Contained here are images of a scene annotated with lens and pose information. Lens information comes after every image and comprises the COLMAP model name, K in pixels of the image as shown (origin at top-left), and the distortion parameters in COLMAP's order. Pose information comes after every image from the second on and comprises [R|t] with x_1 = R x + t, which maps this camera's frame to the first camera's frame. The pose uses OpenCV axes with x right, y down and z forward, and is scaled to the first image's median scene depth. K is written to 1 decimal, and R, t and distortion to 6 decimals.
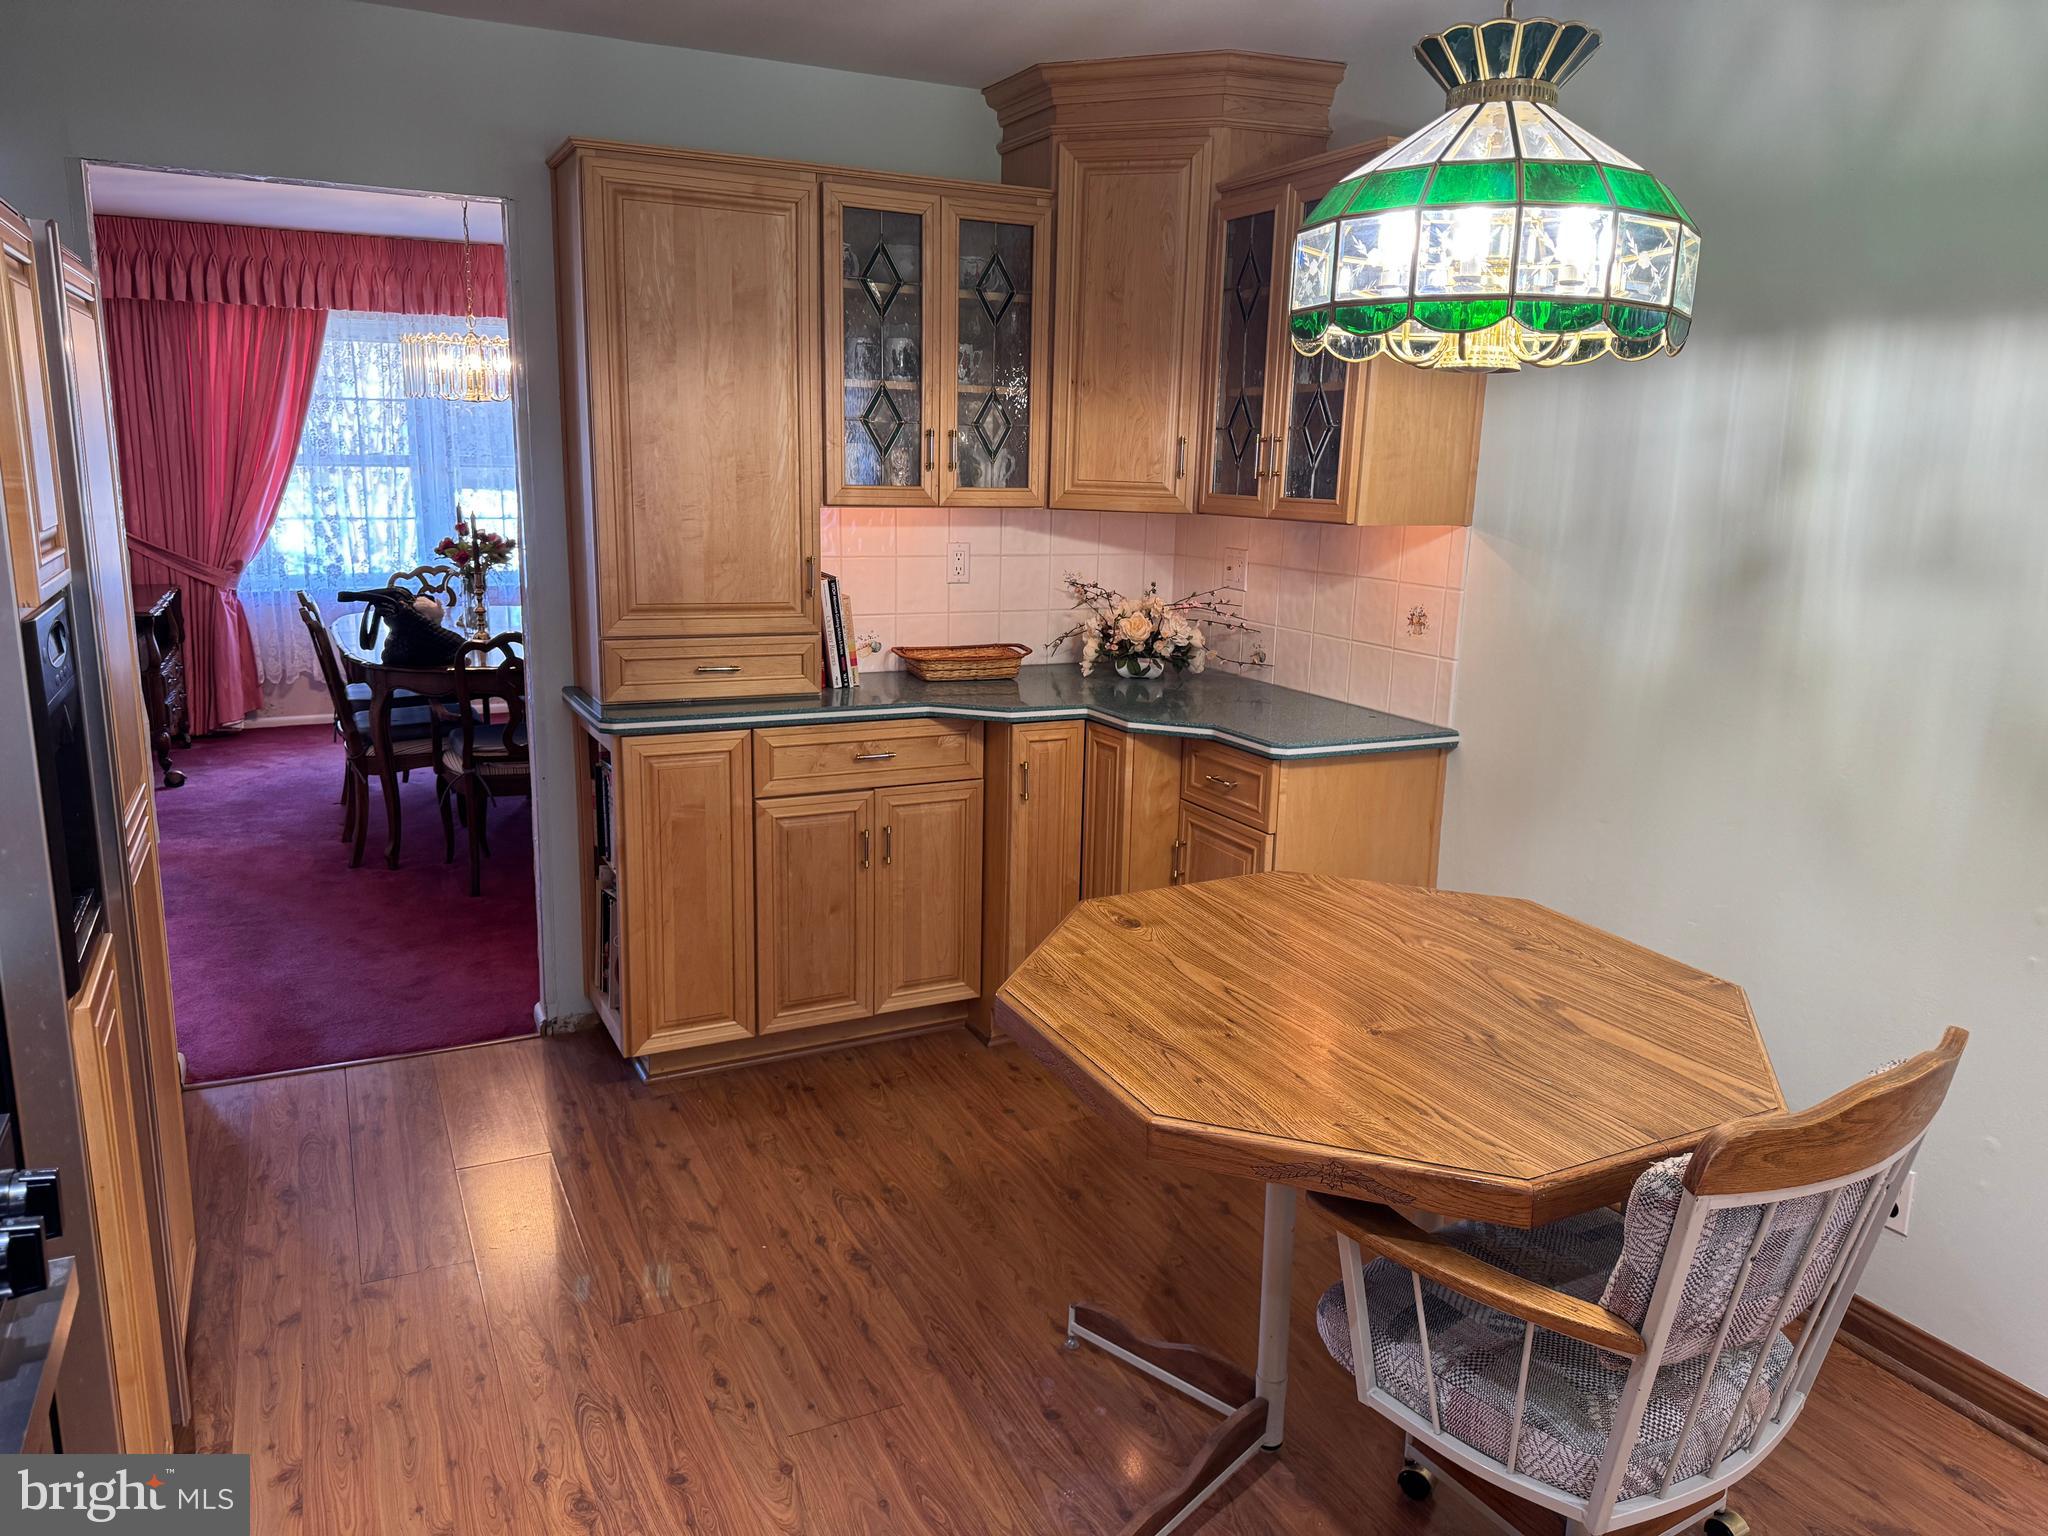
lens RADIAL K [[1495.1, 0, 1024.0], [0, 1495.1, 768.0], [0, 0, 1]] dist [-0.056296, 0.097118]
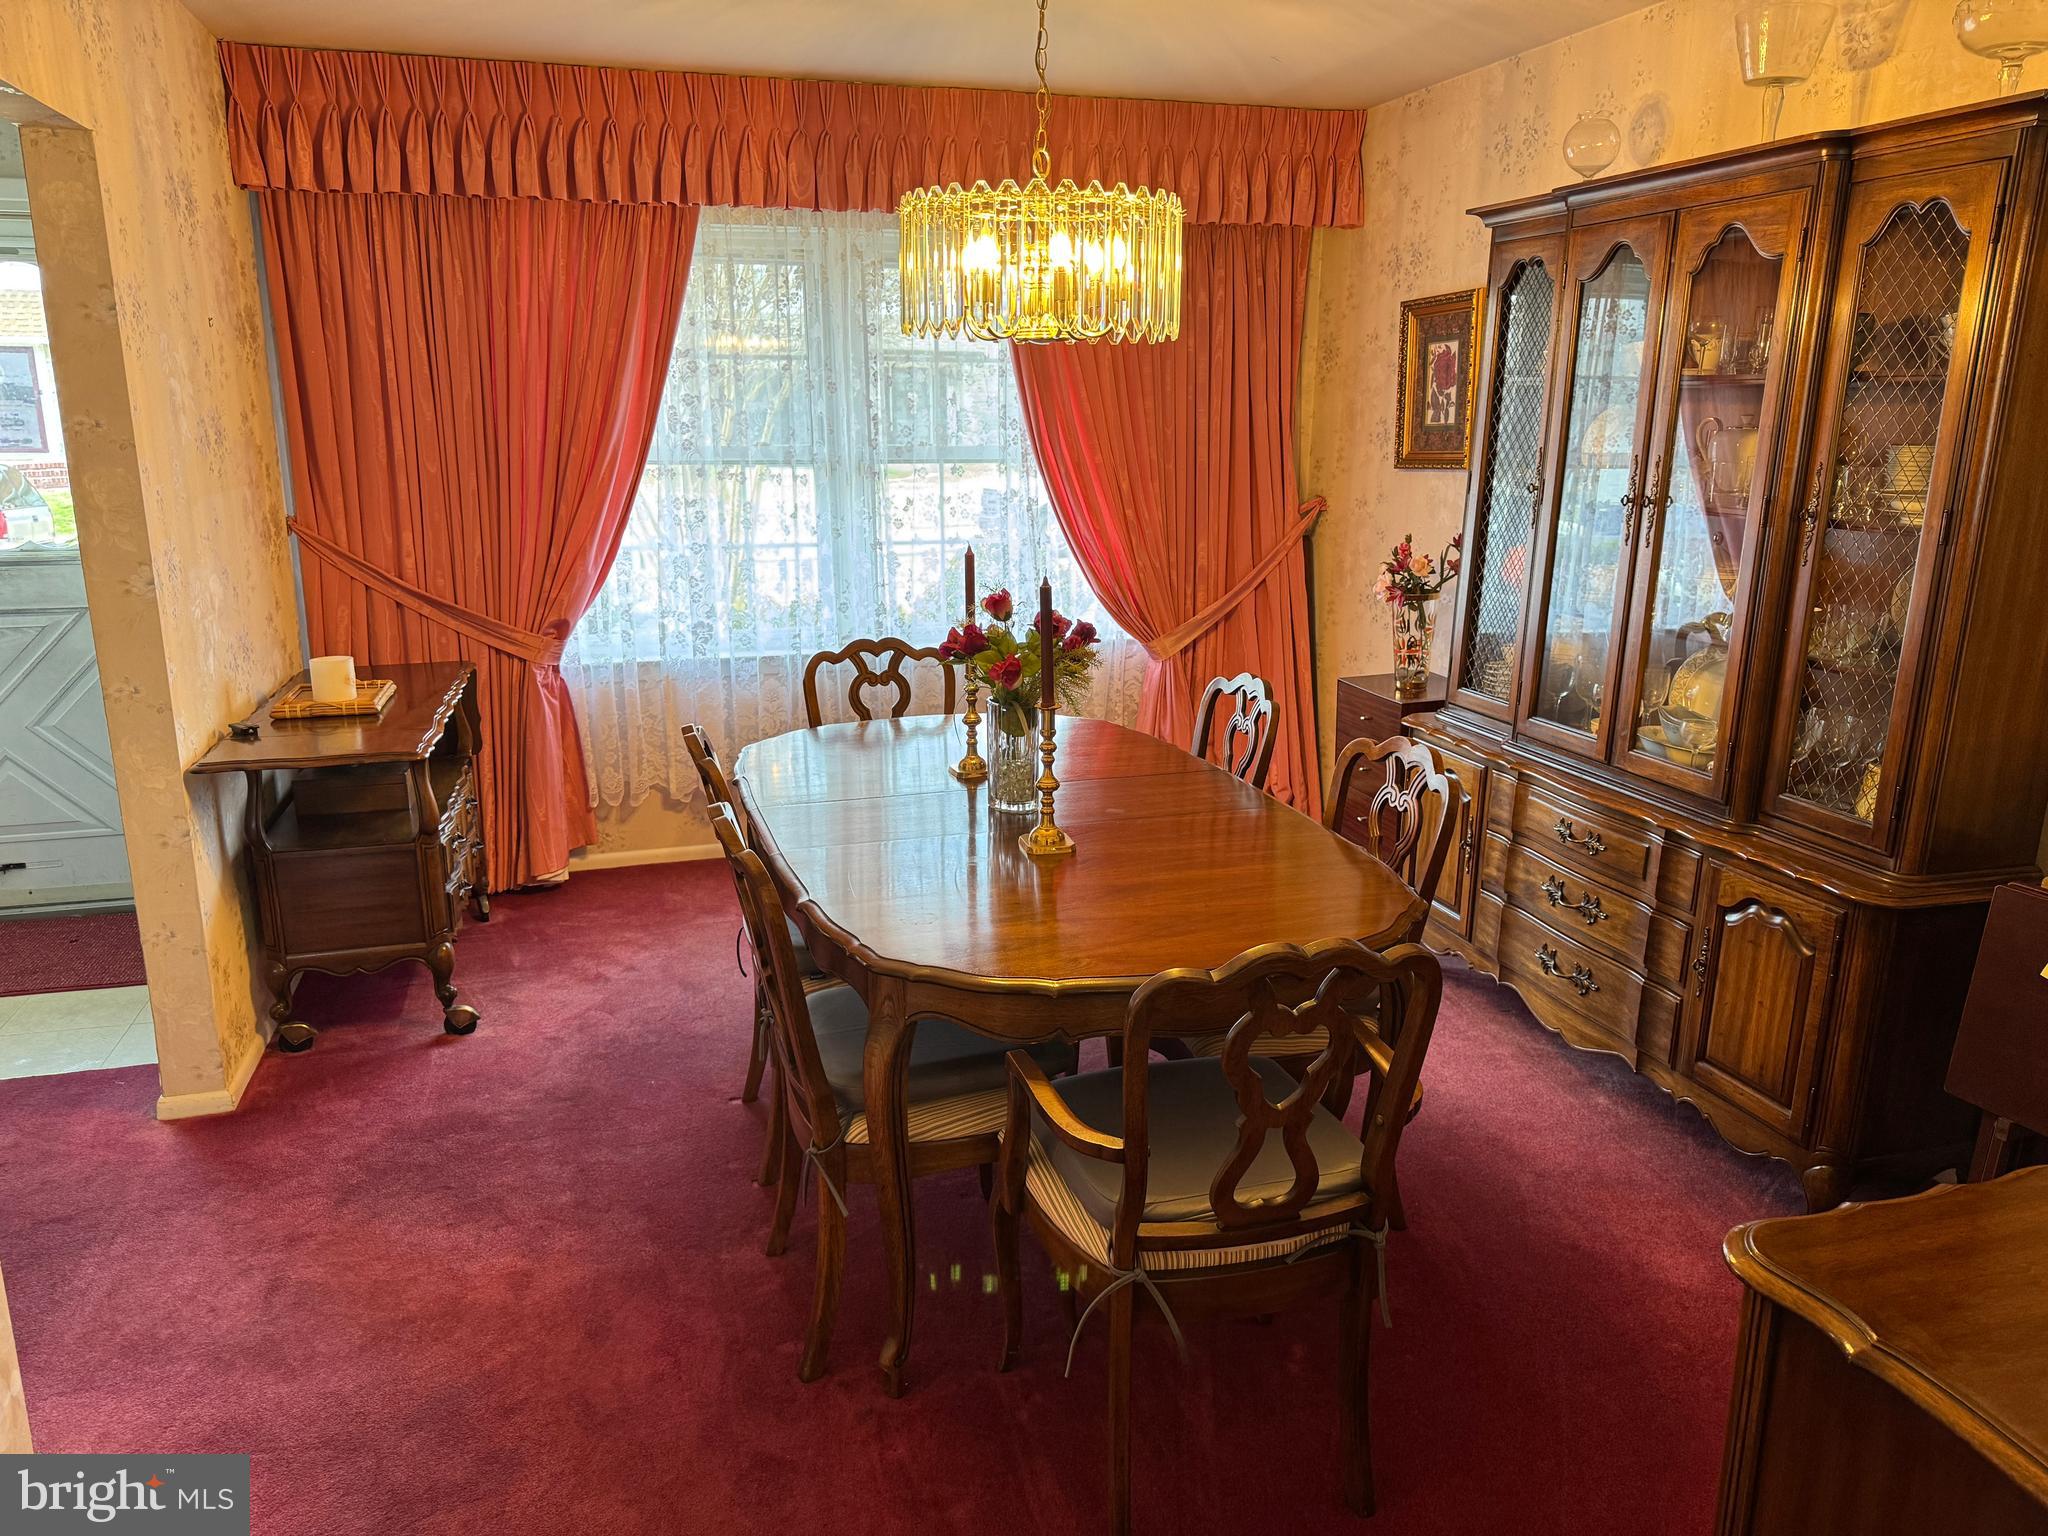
lens RADIAL K [[1457.7, 0, 1024.0], [0, 1457.7, 768.0], [0, 0, 1]] dist [0.046889, -0.018889]
pose [[0.985520, 0.021803, -0.168151, -0.235413], [-0.016628, 0.999346, 0.032123, -0.101747], [0.168742, -0.028862, 0.985238, 0.427478]]
